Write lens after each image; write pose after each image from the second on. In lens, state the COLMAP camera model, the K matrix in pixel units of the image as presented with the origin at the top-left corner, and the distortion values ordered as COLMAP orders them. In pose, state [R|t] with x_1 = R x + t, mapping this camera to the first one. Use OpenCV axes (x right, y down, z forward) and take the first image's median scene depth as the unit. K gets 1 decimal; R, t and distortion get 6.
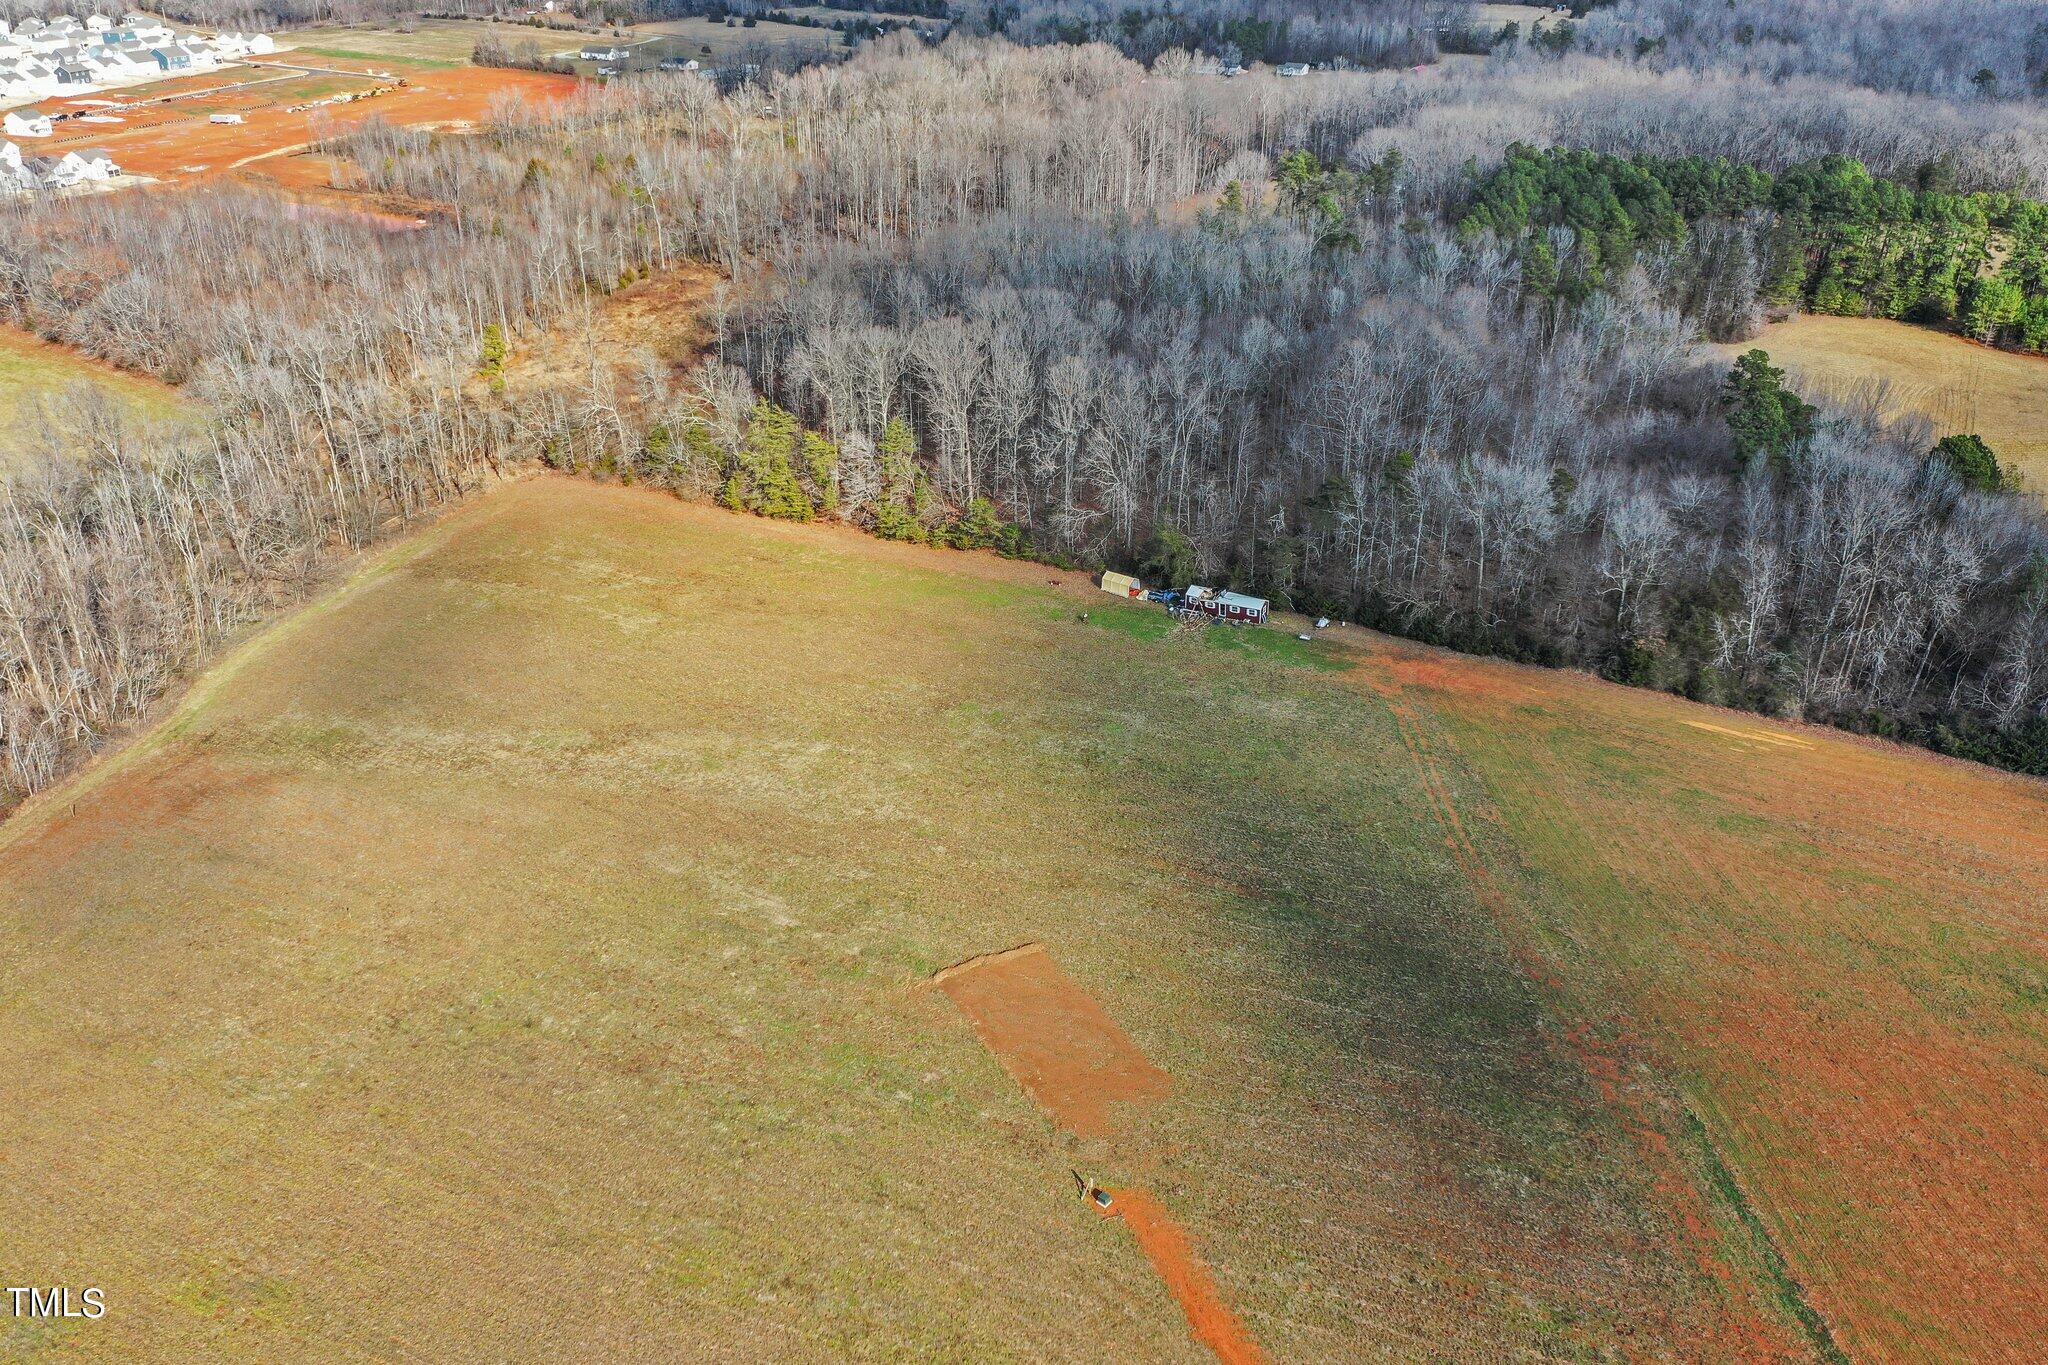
lens RADIAL K [[1611.0, 0, 1017.3], [0, 1611.0, 680.9], [0, 0, 1]] dist [-0.009496, 0.003102]
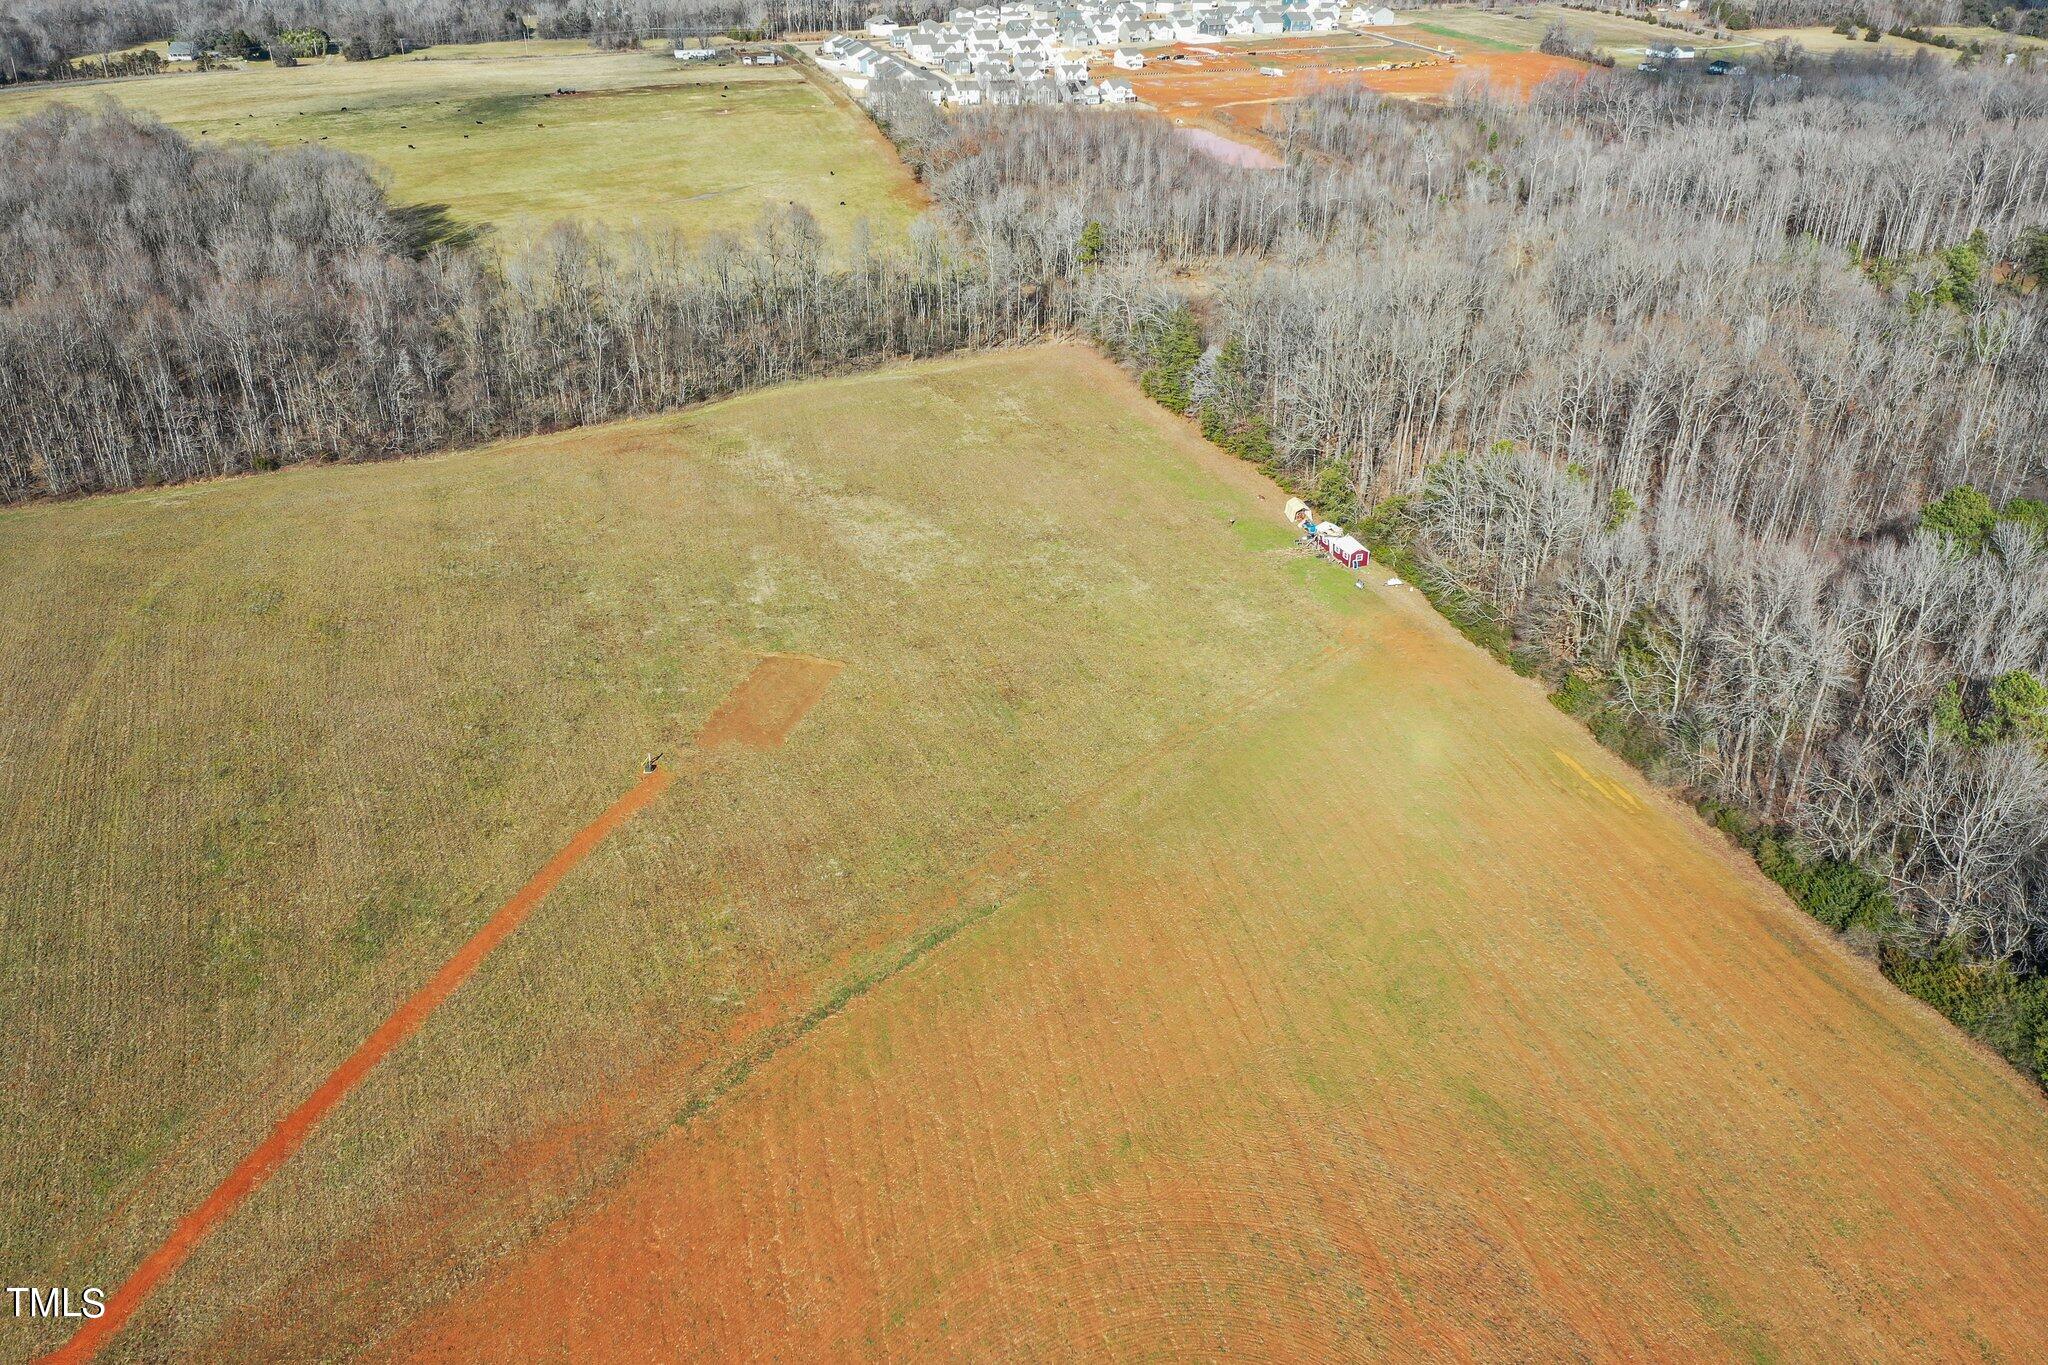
lens RADIAL K [[1611.0, 0, 1019.2], [0, 1611.0, 668.5], [0, 0, 1]] dist [-0.009496, 0.003102]
pose [[0.715211, 0.322822, -0.619886, 0.648000], [-0.326809, 0.938470, 0.111667, -0.019240], [0.617793, 0.122719, 0.776706, 0.037699]]
